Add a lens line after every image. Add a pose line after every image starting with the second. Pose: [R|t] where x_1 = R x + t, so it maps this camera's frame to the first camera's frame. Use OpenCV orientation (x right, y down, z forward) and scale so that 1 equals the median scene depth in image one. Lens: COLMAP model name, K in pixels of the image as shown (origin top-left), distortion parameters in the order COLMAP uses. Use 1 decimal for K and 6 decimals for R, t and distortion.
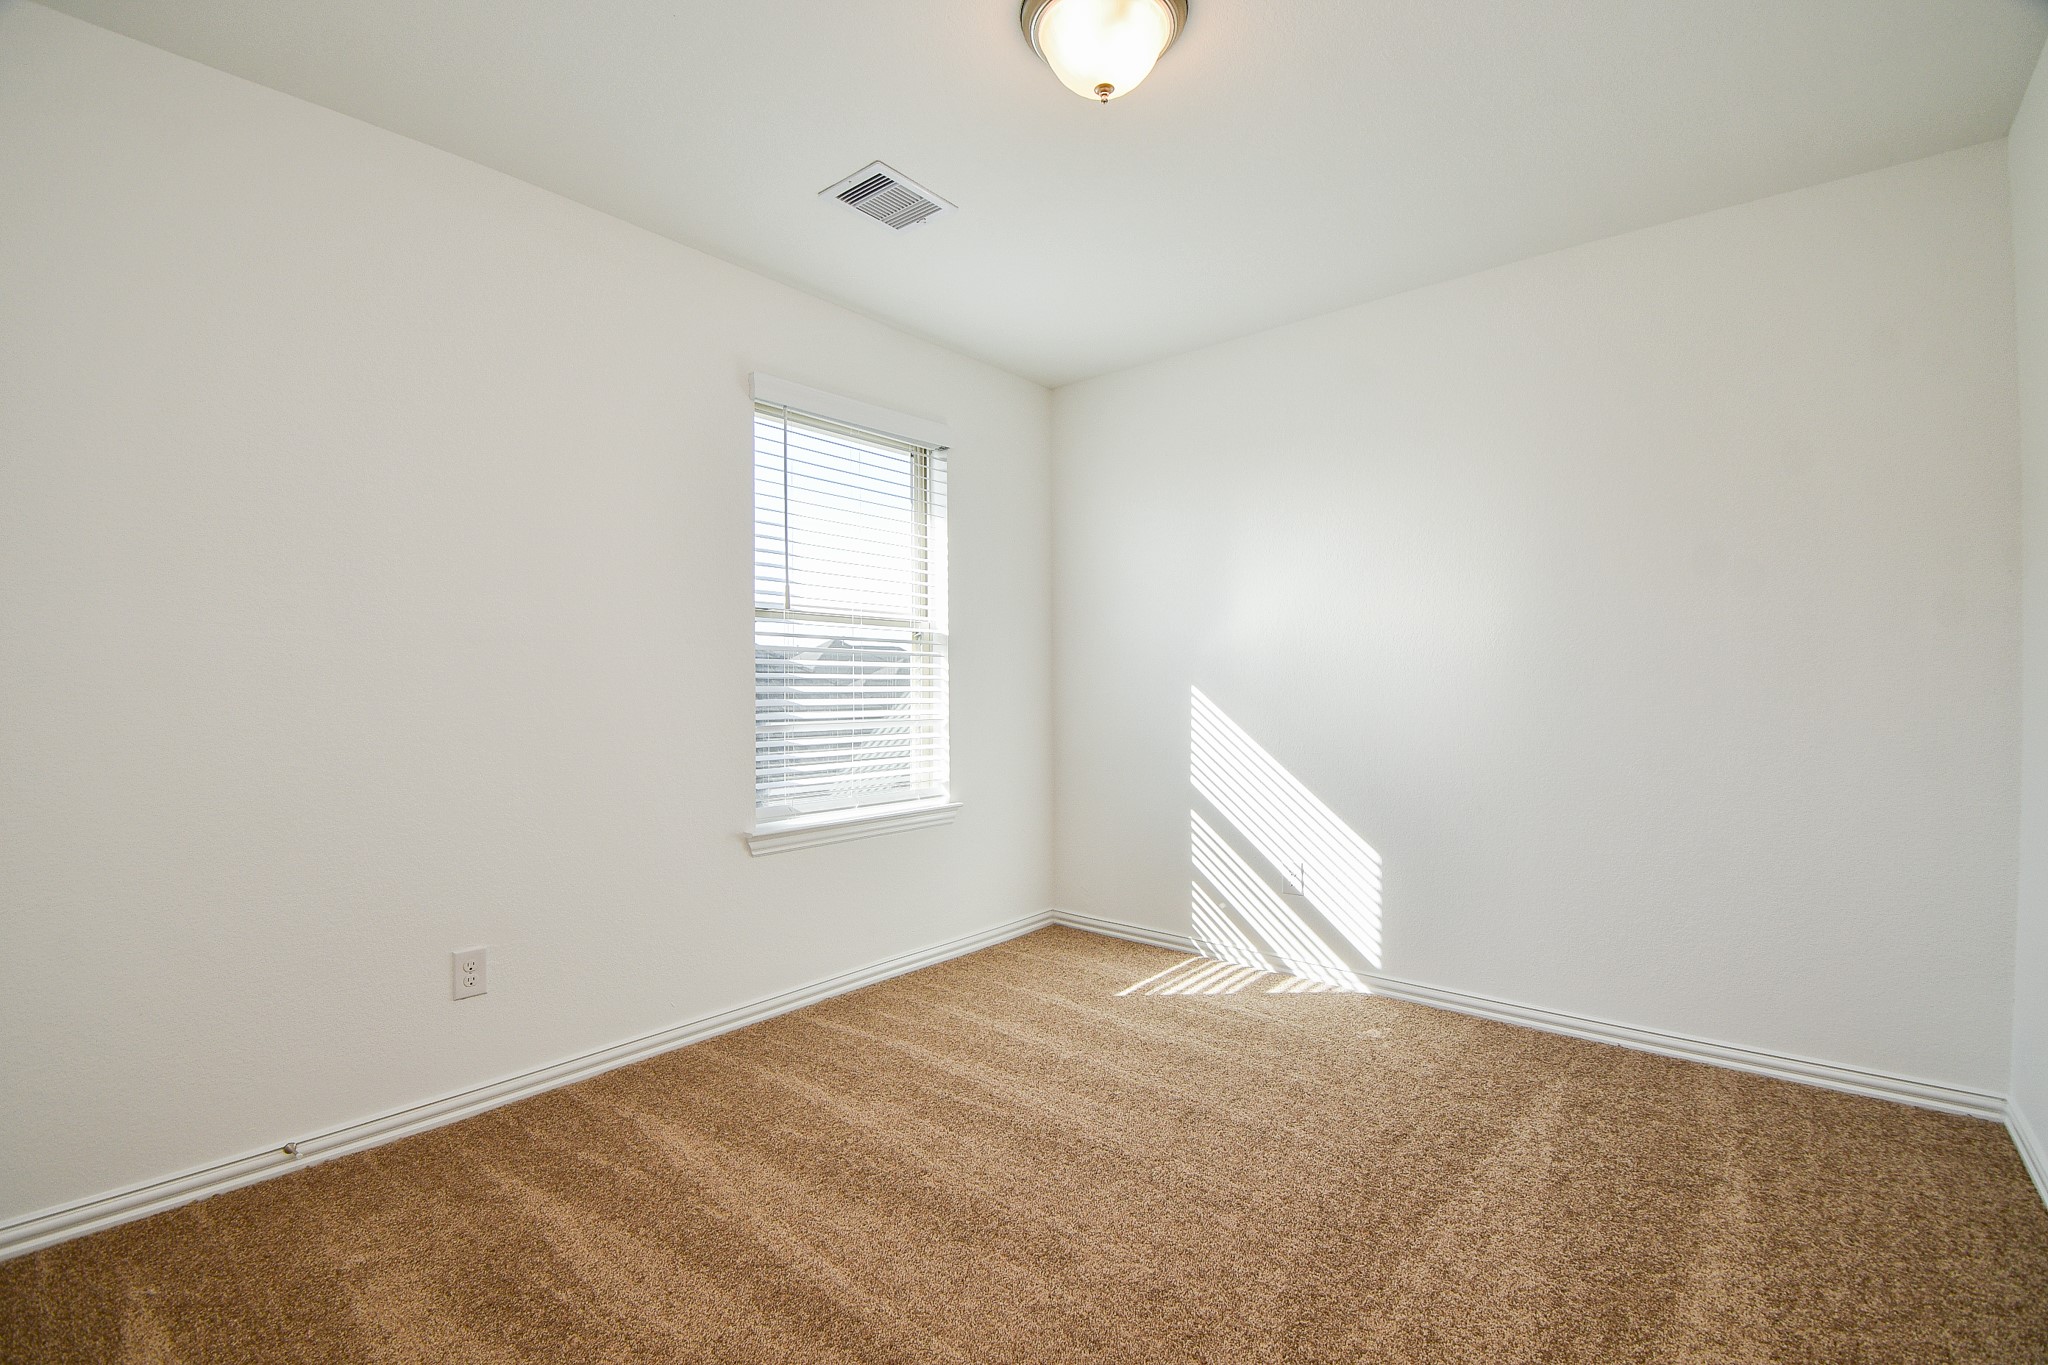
lens RADIAL K [[931.0, 0, 1018.6], [0, 931.0, 686.0], [0, 0, 1]] dist [-0.024151, -0.002884]
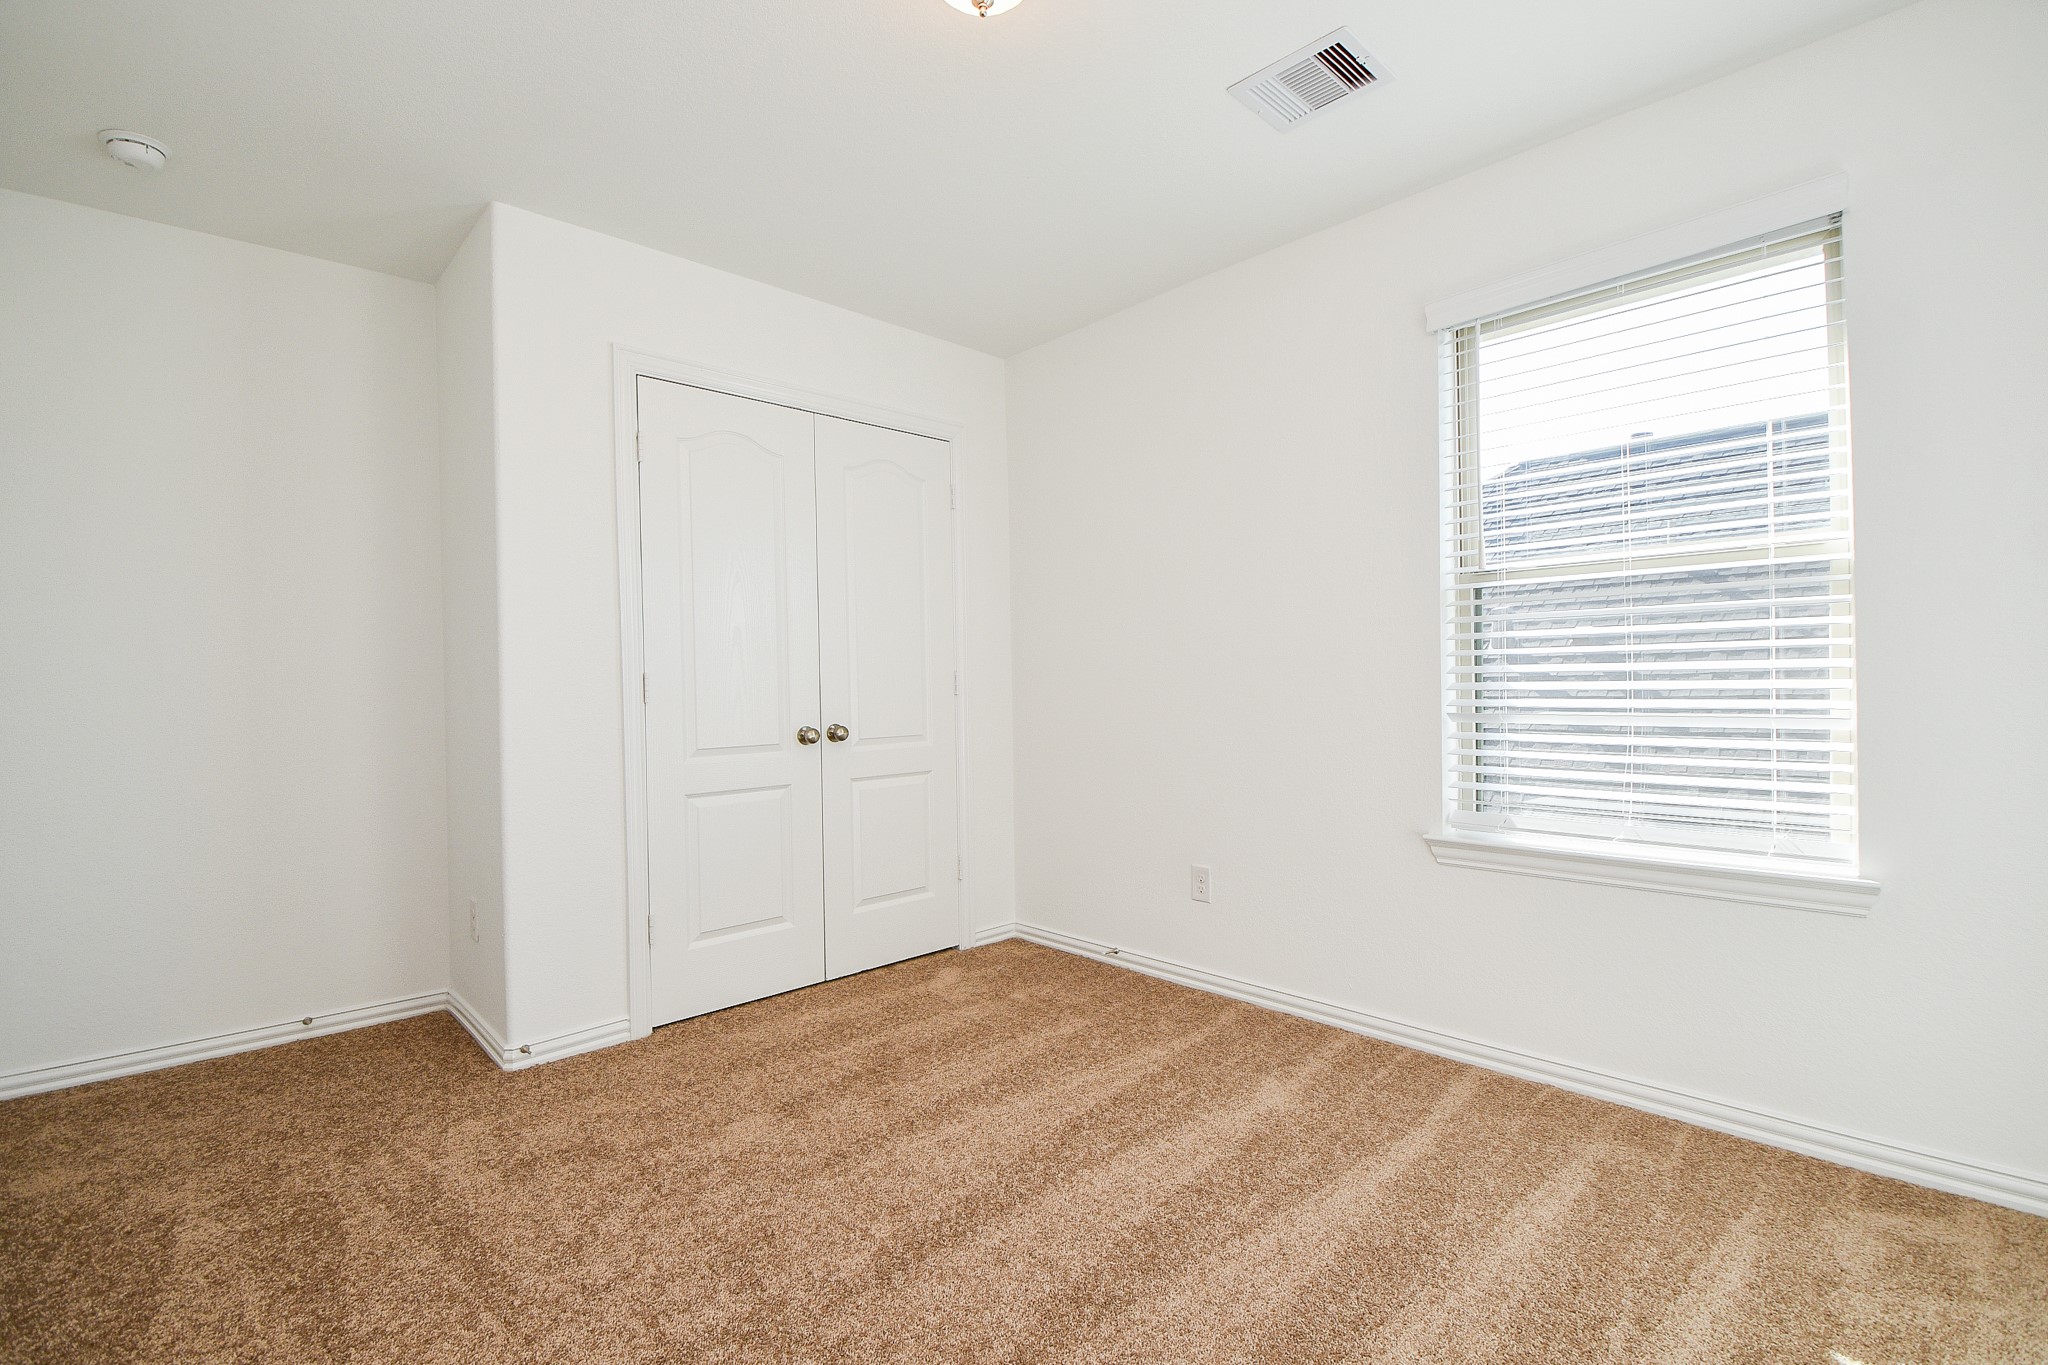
lens RADIAL K [[931.0, 0, 1017.4], [0, 931.0, 682.9], [0, 0, 1]] dist [-0.024151, -0.002884]
pose [[-0.152723, 0.006329, -0.988249, 0.629128], [0.018847, 0.999816, 0.003490, 0.004866], [0.988089, -0.018093, -0.152815, 0.748718]]
